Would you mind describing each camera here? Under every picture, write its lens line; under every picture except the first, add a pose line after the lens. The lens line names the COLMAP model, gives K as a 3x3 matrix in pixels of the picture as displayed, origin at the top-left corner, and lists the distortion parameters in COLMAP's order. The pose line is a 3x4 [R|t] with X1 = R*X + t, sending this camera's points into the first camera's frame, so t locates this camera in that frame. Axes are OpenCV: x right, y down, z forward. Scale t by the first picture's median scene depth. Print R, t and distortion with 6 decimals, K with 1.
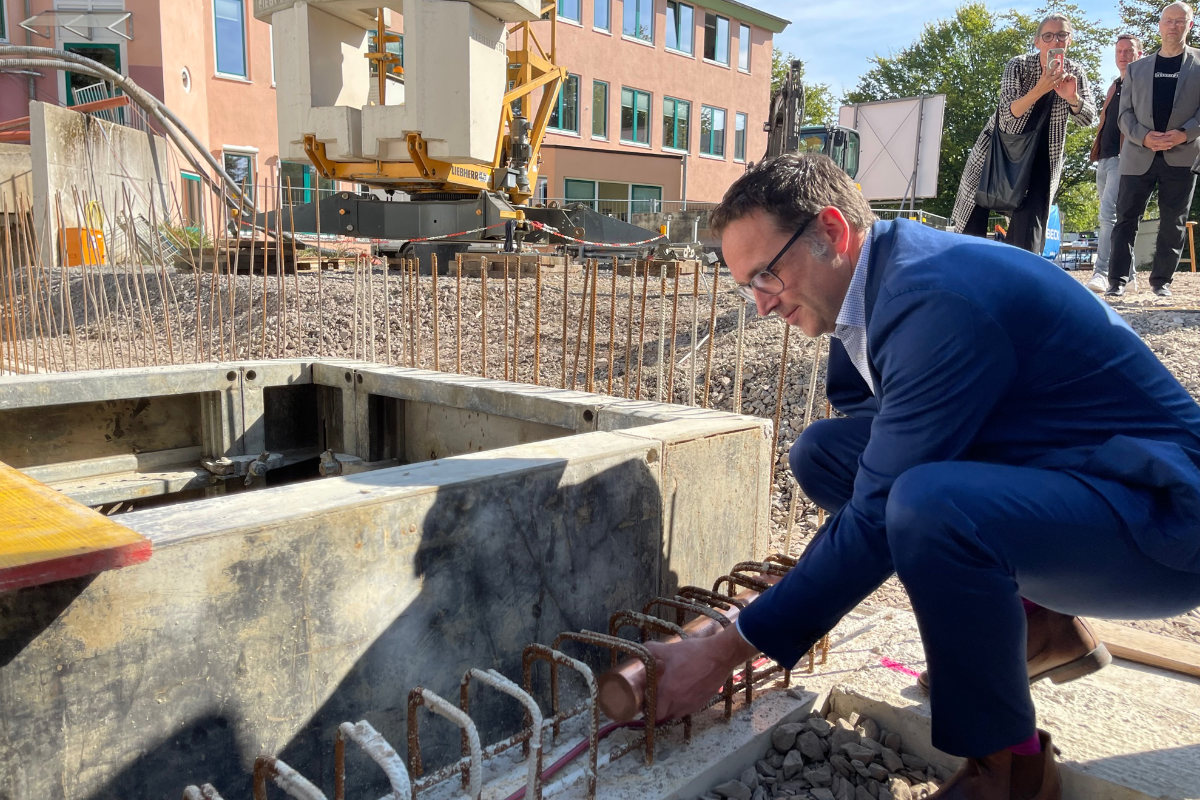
lens RADIAL K [[859.1, 0, 600.9], [0, 859.1, 383.8], [0, 0, 1]] dist [0.041524, -0.051810]
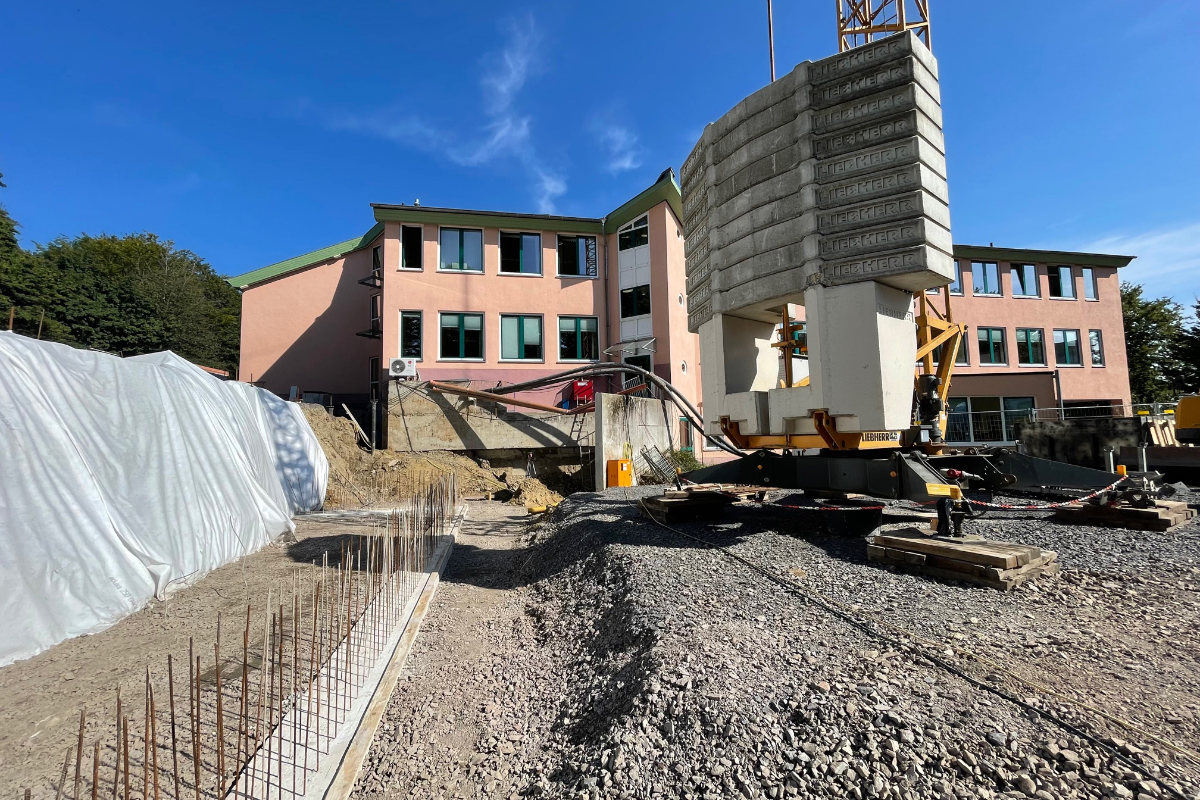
lens RADIAL K [[476.6, 0, 594.8], [0, 476.6, 397.6], [0, 0, 1]] dist [-0.002525, -0.000032]
pose [[0.791440, -0.088577, -0.604795, -0.058809], [-0.062203, 0.972637, -0.223849, -0.111767], [0.608074, 0.214783, 0.764274, 0.277505]]
